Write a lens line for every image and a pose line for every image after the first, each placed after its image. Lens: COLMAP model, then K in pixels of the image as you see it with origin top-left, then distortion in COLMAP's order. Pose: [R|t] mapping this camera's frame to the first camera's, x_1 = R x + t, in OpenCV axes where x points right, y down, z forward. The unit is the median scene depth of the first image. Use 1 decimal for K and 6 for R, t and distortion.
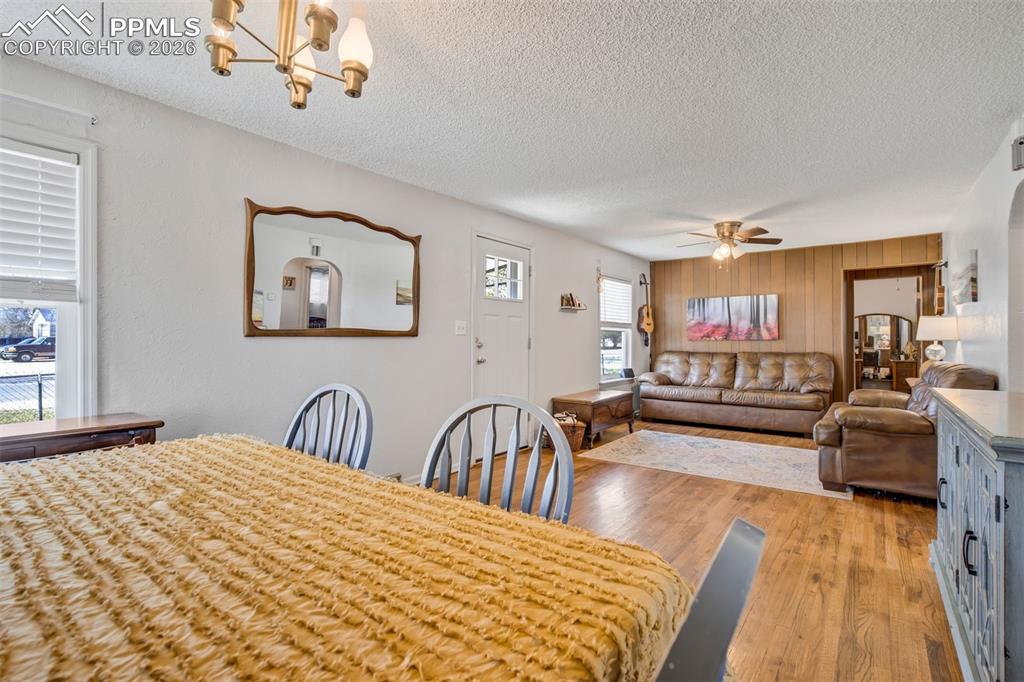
lens RADIAL K [[476.2, 0, 514.7], [0, 476.2, 347.4], [0, 0, 1]] dist [-0.042101, 0.022366]
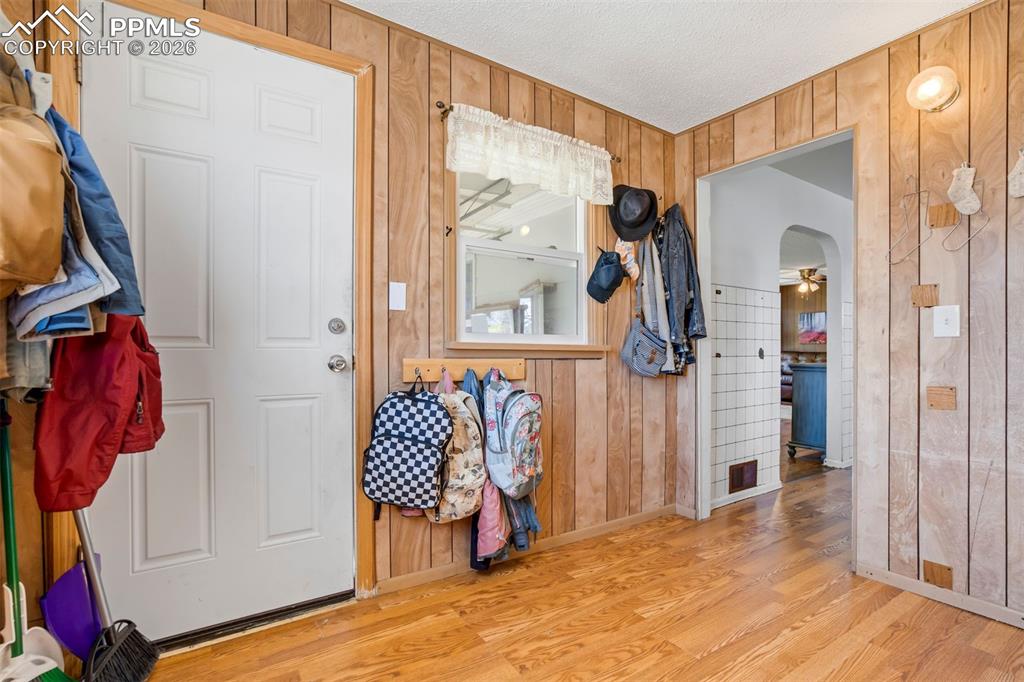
lens RADIAL K [[476.2, 0, 514.7], [0, 476.2, 347.4], [0, 0, 1]] dist [-0.042101, 0.022366]
pose [[0.952951, 0.003793, -0.303099, -0.007561], [-0.006735, 0.999940, -0.008662, 0.015116], [0.303048, 0.010295, 0.952920, -0.612546]]
